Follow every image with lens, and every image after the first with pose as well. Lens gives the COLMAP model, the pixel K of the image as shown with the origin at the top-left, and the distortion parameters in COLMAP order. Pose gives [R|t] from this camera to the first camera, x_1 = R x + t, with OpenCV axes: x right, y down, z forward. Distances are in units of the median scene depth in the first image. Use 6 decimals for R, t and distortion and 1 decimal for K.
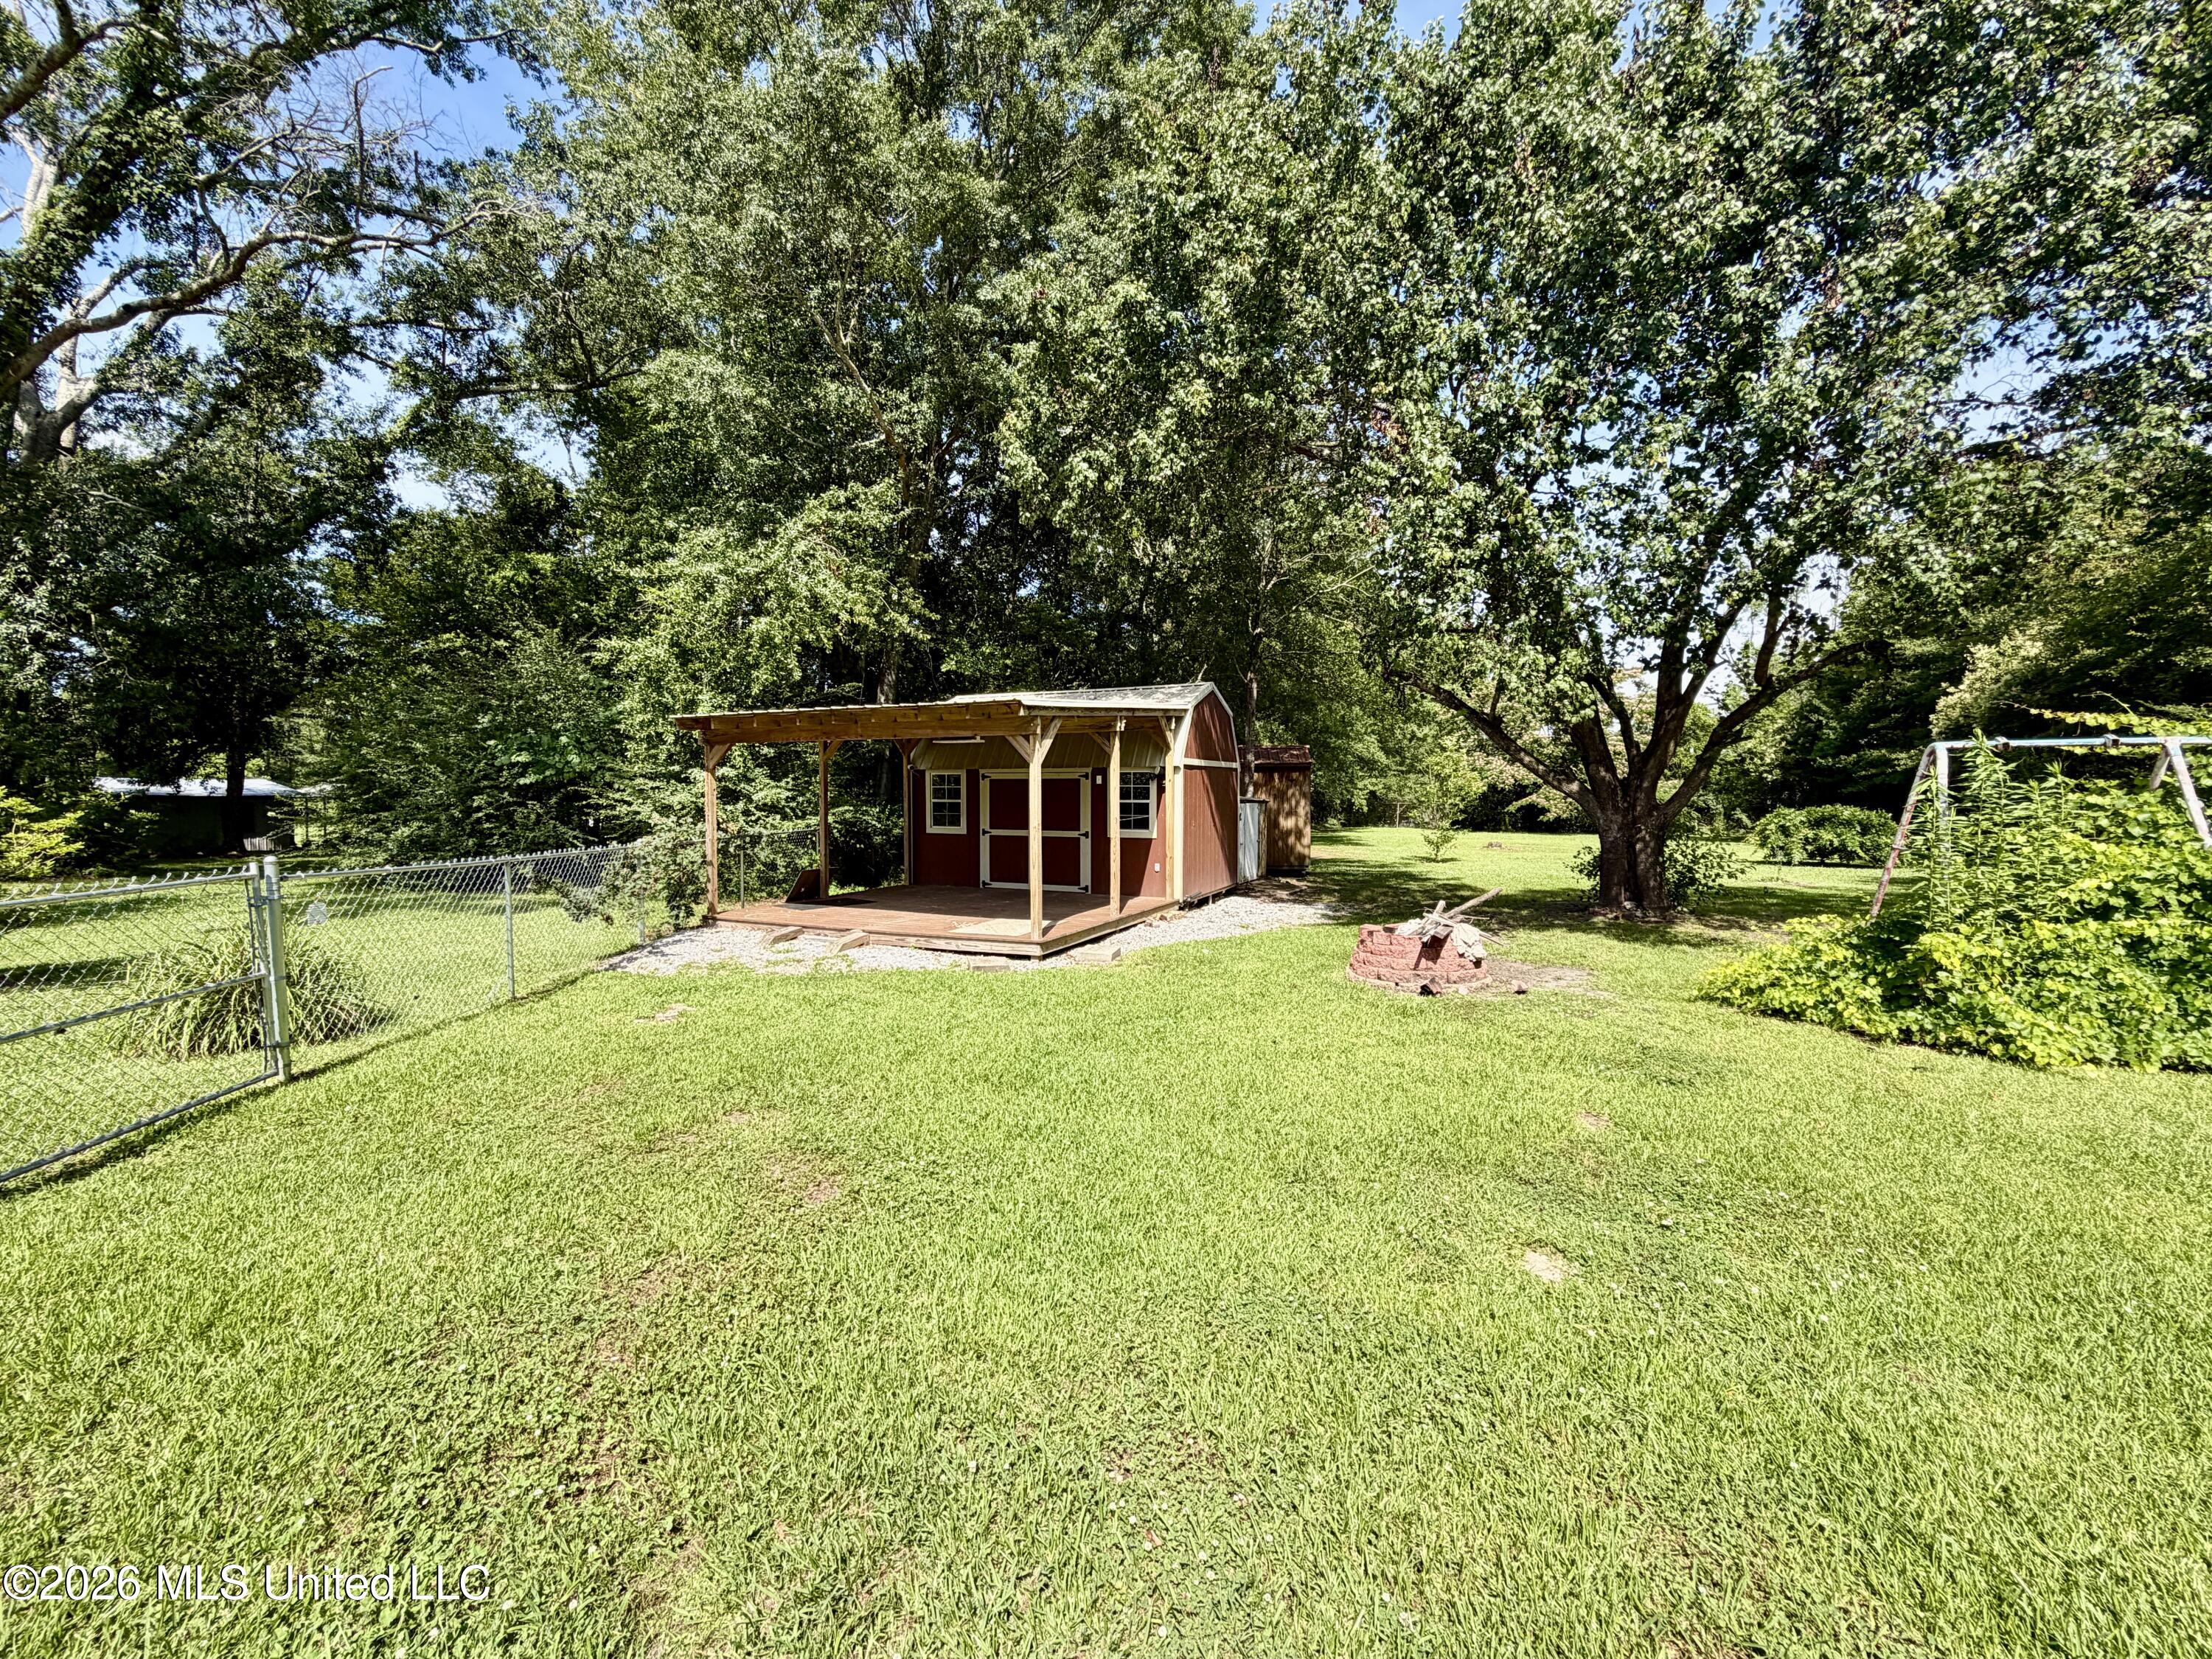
lens RADIAL K [[886.8, 0, 1090.0], [0, 886.8, 831.2], [0, 0, 1]] dist [0.001894, 0.000024]
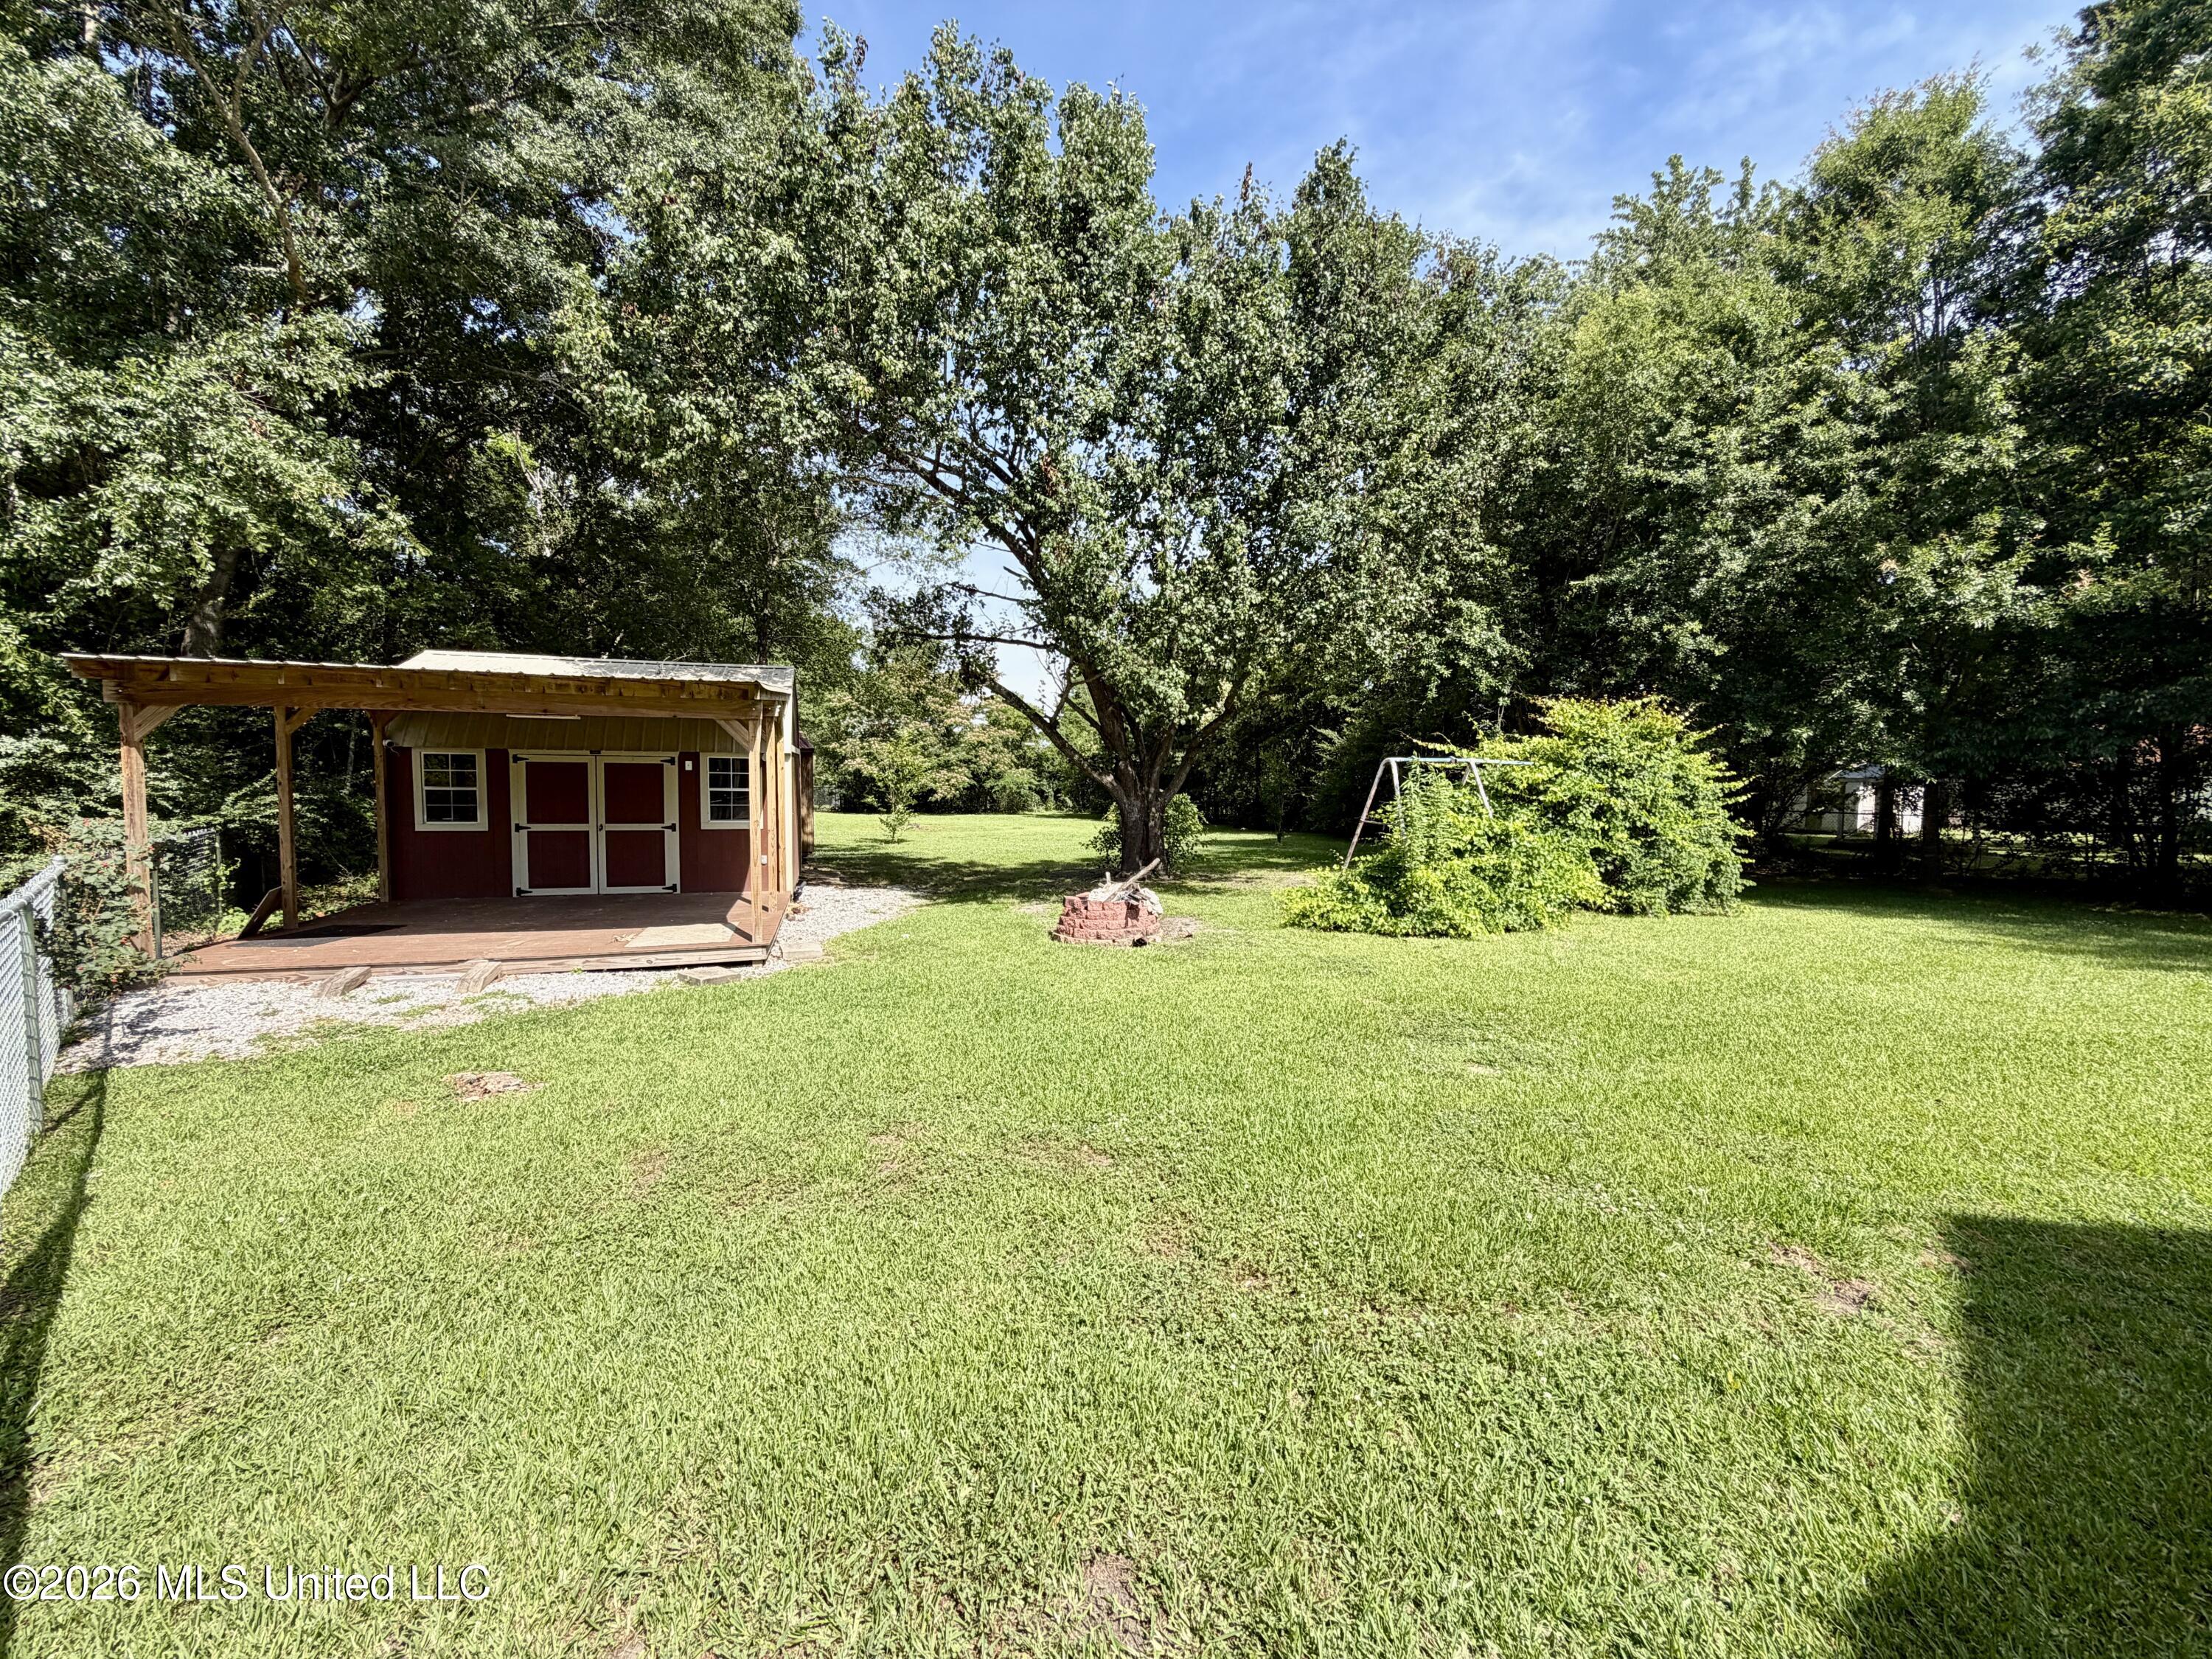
lens RADIAL K [[888.4, 0, 1106.2], [0, 888.4, 848.3], [0, 0, 1]] dist [0.001483, 0.000007]
pose [[0.750755, -0.046920, 0.658912, -0.305932], [0.018914, 0.998592, 0.049557, -0.012500], [-0.660310, -0.024743, 0.750585, 0.047248]]
